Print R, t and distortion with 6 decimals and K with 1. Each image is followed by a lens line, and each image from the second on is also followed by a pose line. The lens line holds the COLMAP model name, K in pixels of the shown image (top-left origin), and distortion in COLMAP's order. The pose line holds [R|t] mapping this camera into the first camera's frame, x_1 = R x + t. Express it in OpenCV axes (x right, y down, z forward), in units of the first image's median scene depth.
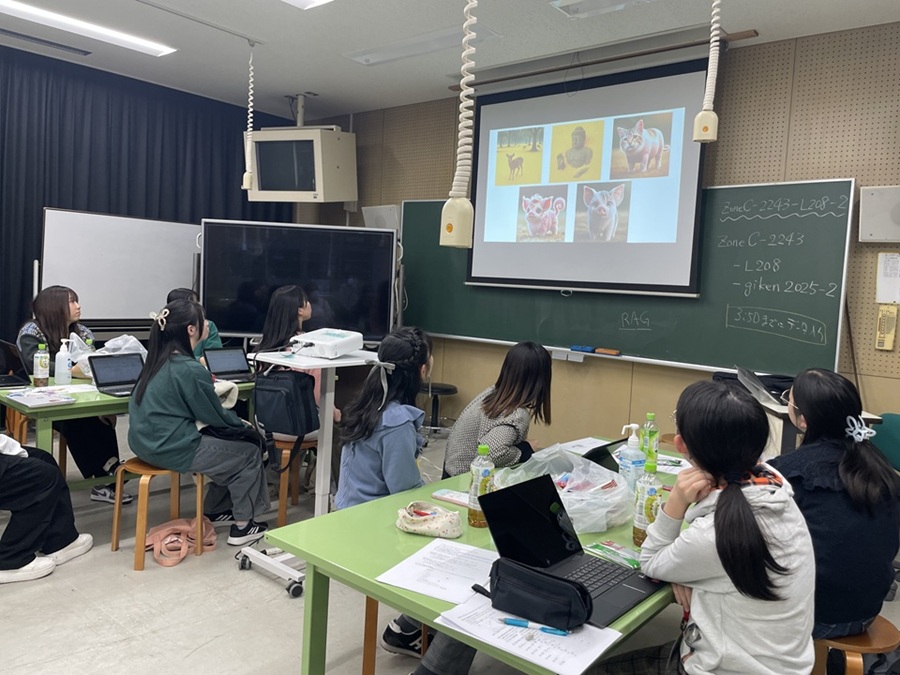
lens RADIAL K [[687.1, 0, 449.9], [0, 687.1, 334.6], [0, 0, 1]] dist [0.074551, -0.105603]
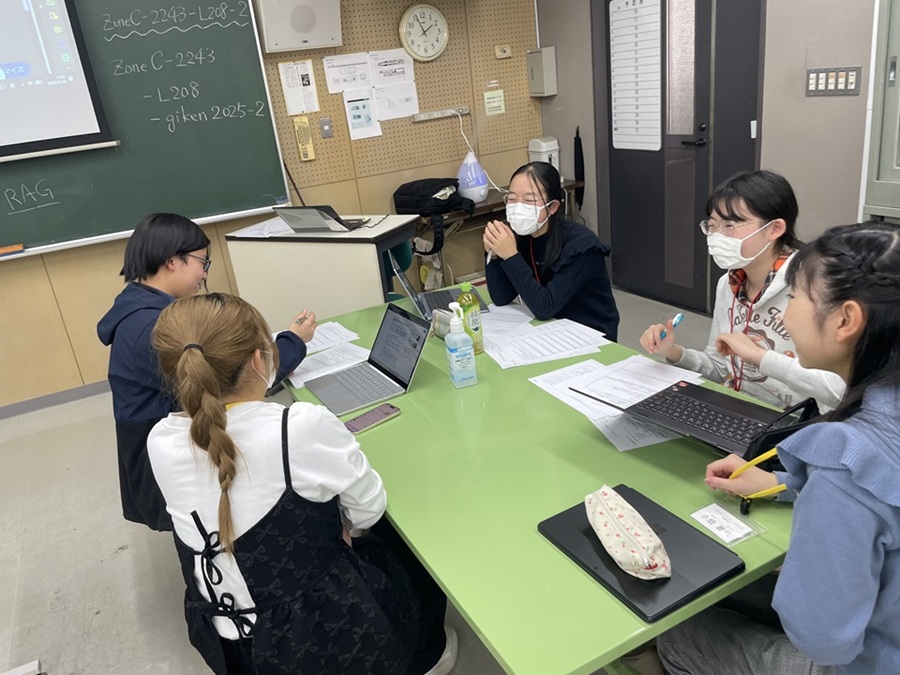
lens RADIAL K [[687.1, 0, 440.4], [0, 687.1, 337.6], [0, 0, 1]] dist [0.074551, -0.105603]
pose [[0.362954, -0.417605, 0.832989, -0.281732], [0.208929, 0.907661, 0.364005, -0.071714], [-0.908082, 0.041919, 0.416689, 0.373714]]
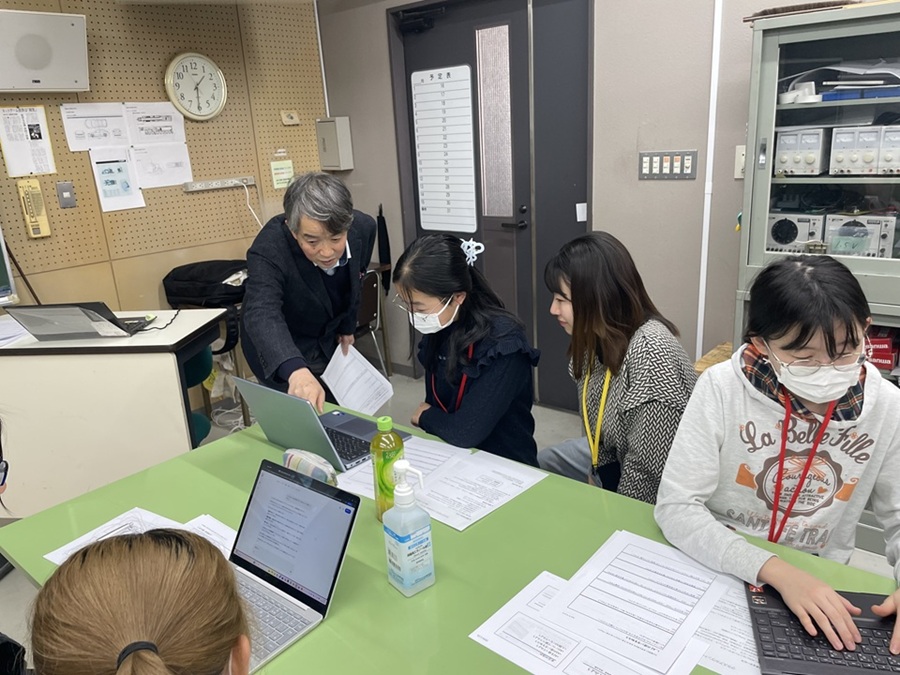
lens RADIAL K [[687.1, 0, 443.6], [0, 687.1, 344.9], [0, 0, 1]] dist [0.074551, -0.105603]
pose [[-0.005190, -0.341778, 0.939767, -0.146432], [0.136669, 0.930718, 0.339242, -0.065839], [-0.990603, 0.130197, 0.041880, 0.514070]]
